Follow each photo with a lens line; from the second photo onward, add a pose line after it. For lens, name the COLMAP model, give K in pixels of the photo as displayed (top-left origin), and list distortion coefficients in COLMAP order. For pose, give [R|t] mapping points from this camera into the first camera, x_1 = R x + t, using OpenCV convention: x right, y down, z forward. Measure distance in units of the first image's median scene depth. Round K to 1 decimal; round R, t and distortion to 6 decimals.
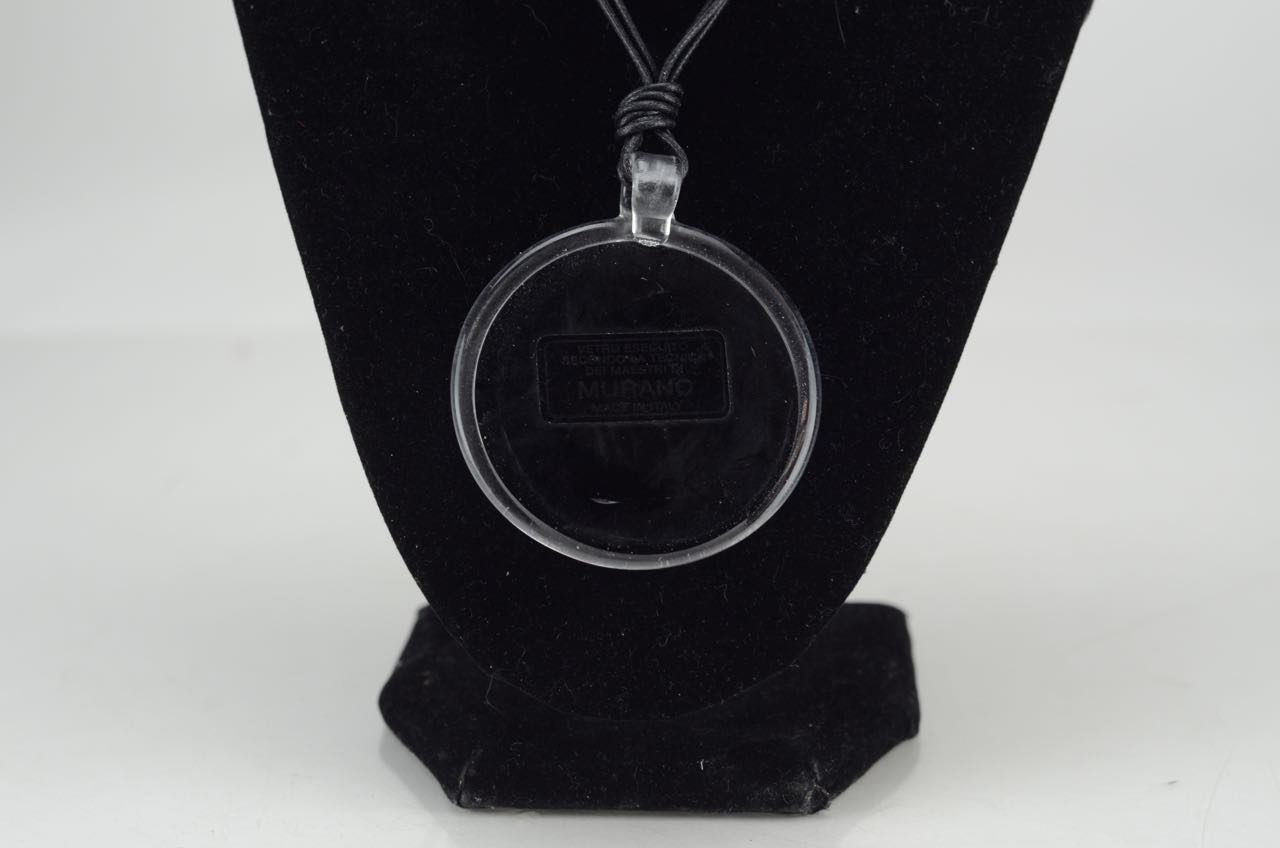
lens RADIAL K [[3100.5, 0, 639.0], [0, 3100.5, 423.2], [0, 0, 1]] dist [-0.034130, 0.000000]
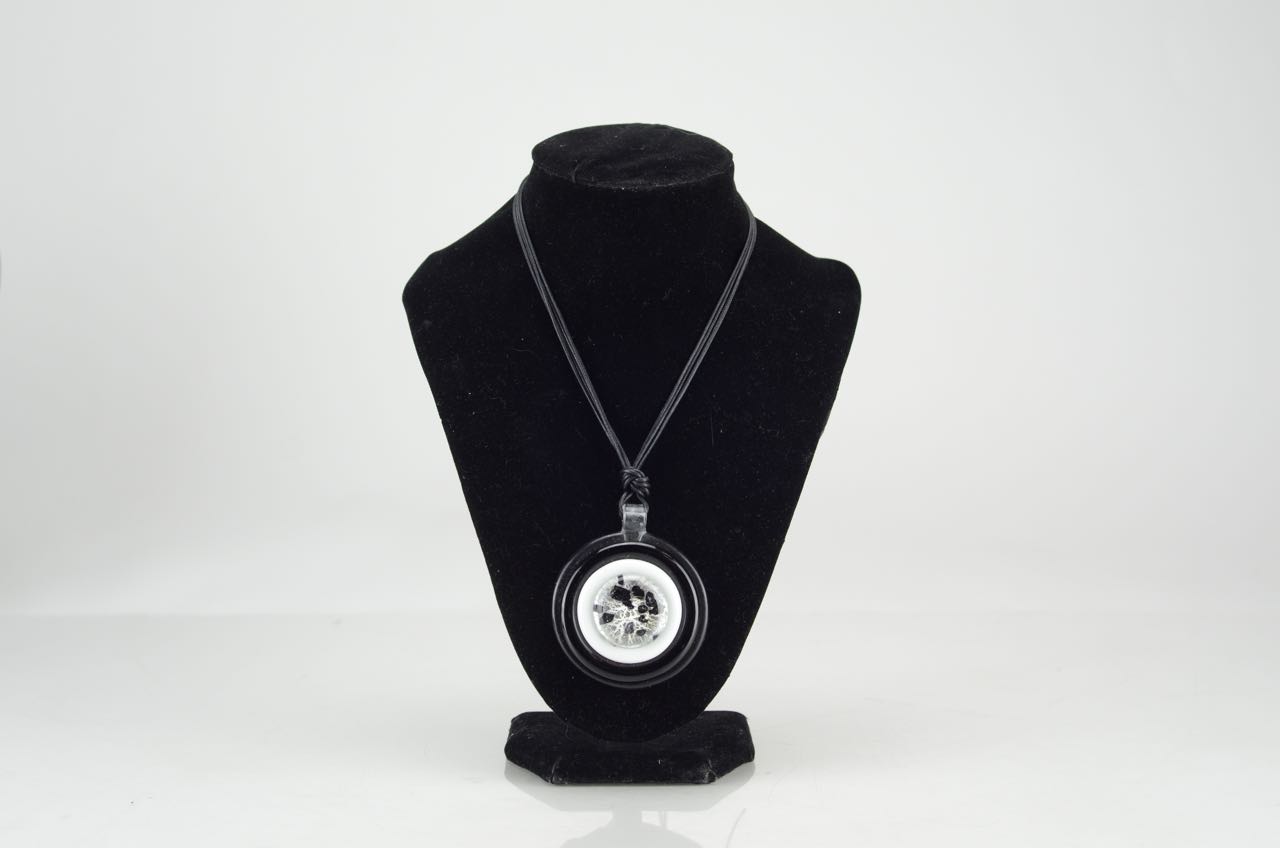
lens RADIAL K [[3100.5, 0, 637.4], [0, 3100.5, 417.8], [0, 0, 1]] dist [-0.034130, 0.000000]
pose [[0.997909, -0.005030, 0.064434, -0.139557], [0.014156, 0.989771, -0.141964, 0.181696], [-0.063061, 0.142580, 0.987772, -1.263013]]
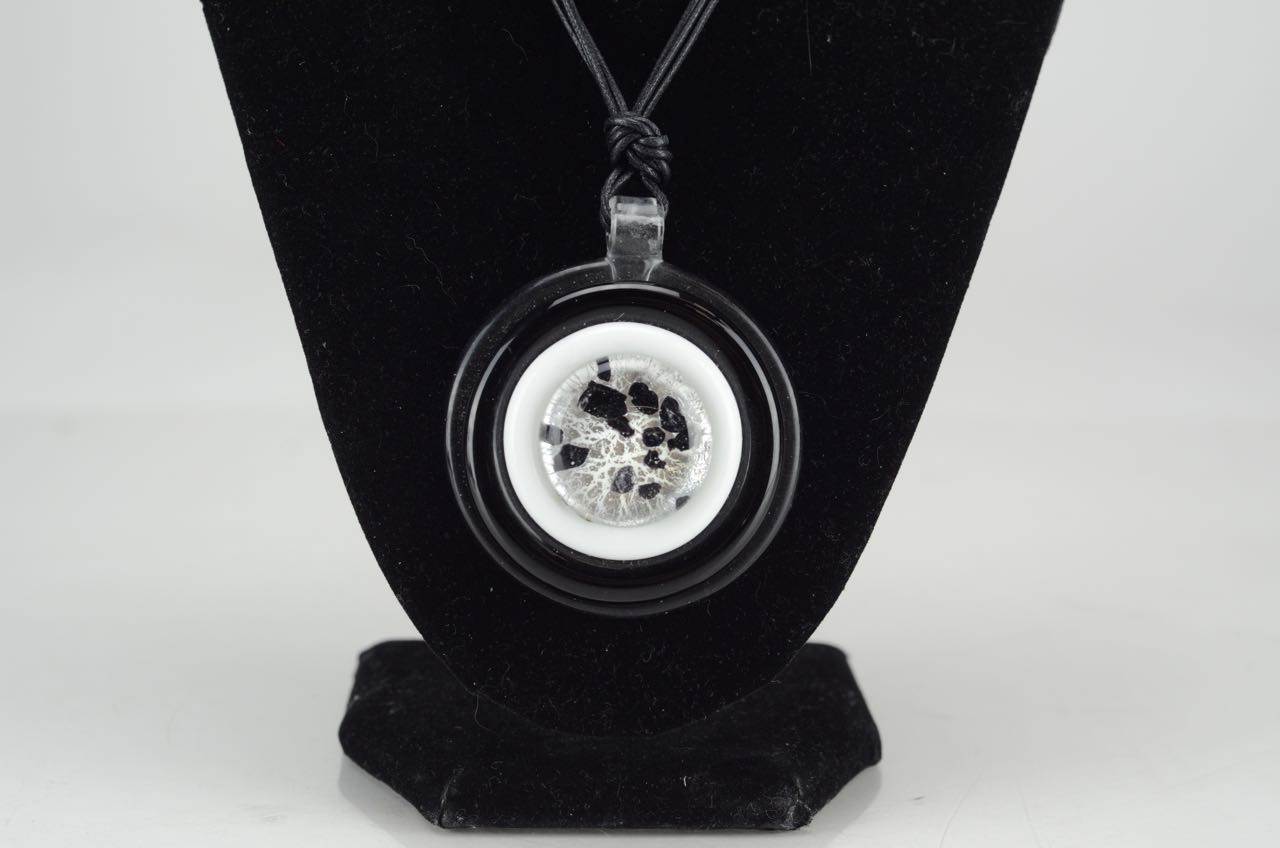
lens RADIAL K [[3100.5, 0, 632.2], [0, 3100.5, 428.7], [0, 0, 1]] dist [-0.034130, 0.000000]
pose [[0.995608, 0.002941, 0.093571, -0.090121], [0.002850, 0.998091, -0.061696, 0.058059], [-0.093573, 0.061692, 0.993699, 0.000704]]
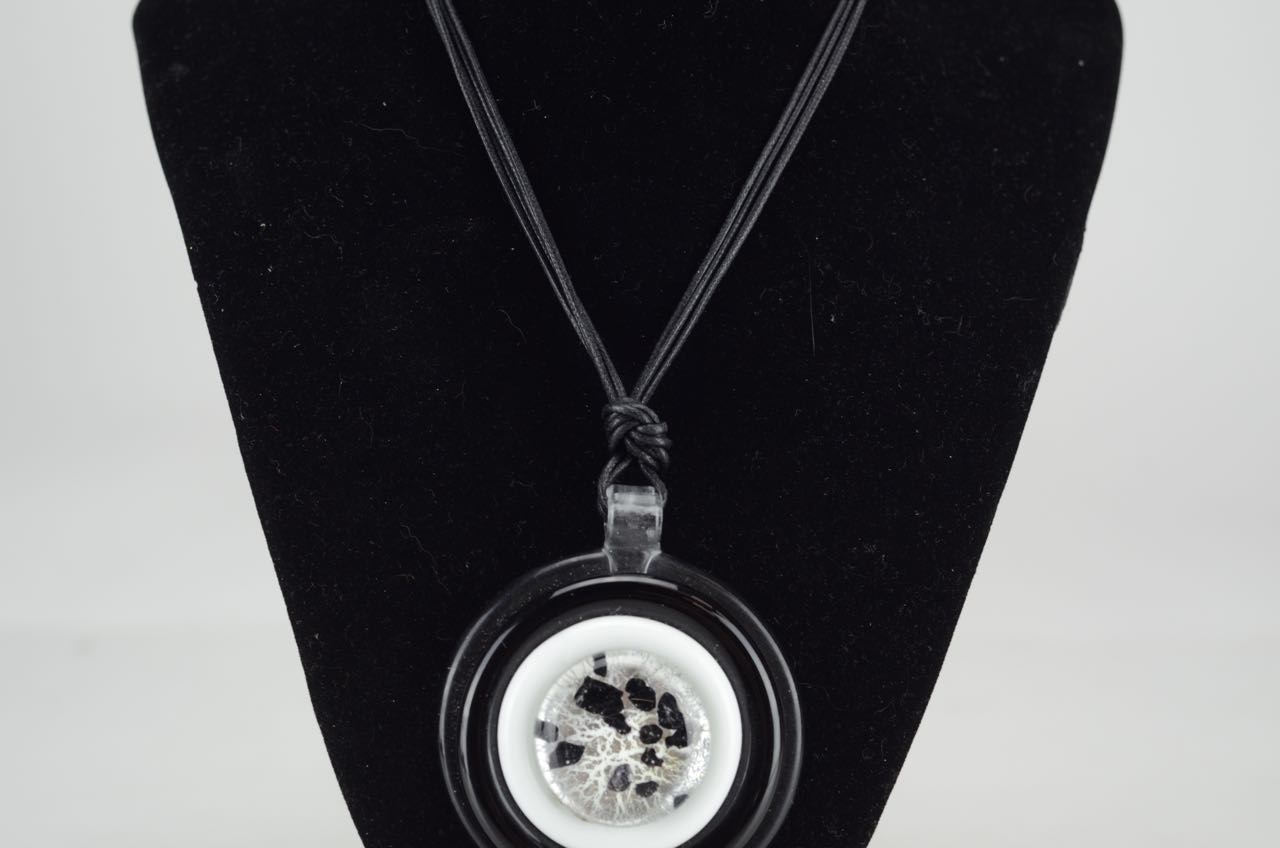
lens RADIAL K [[3100.5, 0, 635.1], [0, 3100.5, 429.6], [0, 0, 1]] dist [-0.034130, 0.000000]
pose [[0.997217, 0.005954, 0.074314, -0.068374], [0.001395, 0.995142, -0.098444, 0.000957], [-0.074539, 0.098273, 0.992364, 0.013910]]
